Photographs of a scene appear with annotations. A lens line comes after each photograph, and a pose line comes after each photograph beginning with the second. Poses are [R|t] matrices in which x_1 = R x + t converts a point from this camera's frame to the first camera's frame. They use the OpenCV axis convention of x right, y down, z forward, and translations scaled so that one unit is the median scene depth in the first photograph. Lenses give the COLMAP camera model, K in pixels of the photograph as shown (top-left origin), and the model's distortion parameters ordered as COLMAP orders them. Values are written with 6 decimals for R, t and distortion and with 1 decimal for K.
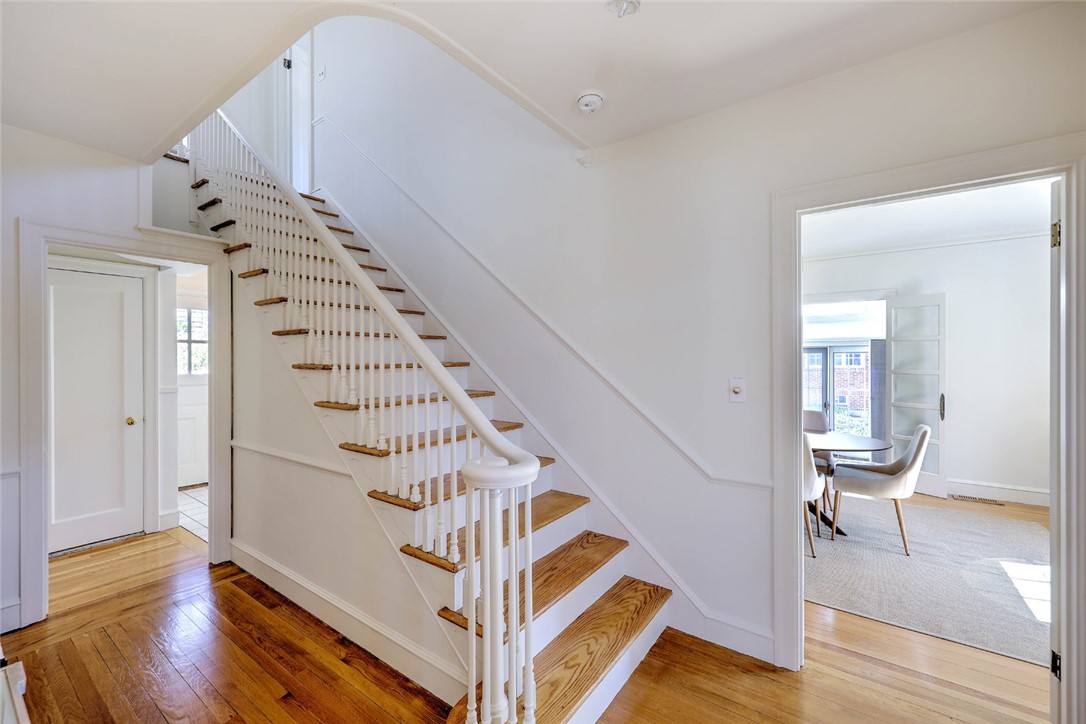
lens RADIAL K [[462.6, 0, 538.1], [0, 462.6, 368.4], [0, 0, 1]] dist [0.013660, 0.000103]
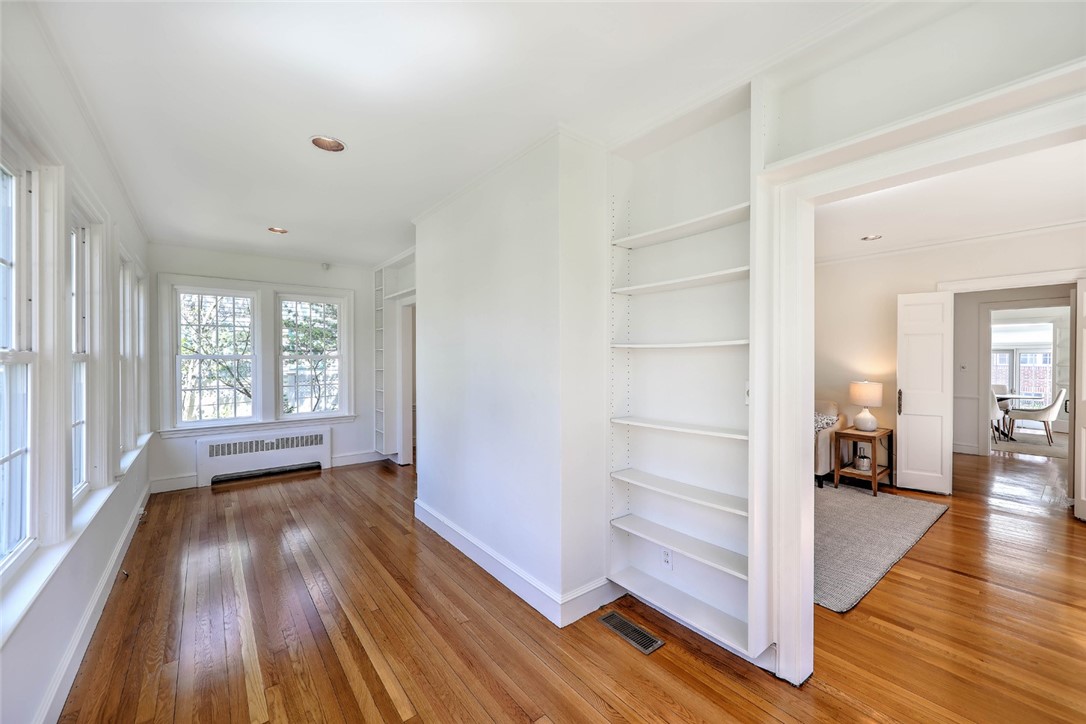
lens RADIAL K [[440.5, 0, 543.7], [0, 440.5, 361.8], [0, 0, 1]] dist [0.002614, -0.000231]
pose [[0.962352, 0.008424, -0.271675, -0.852560], [-0.010259, 0.999933, -0.005334, 0.026463], [0.271612, 0.007920, 0.962374, -1.498245]]
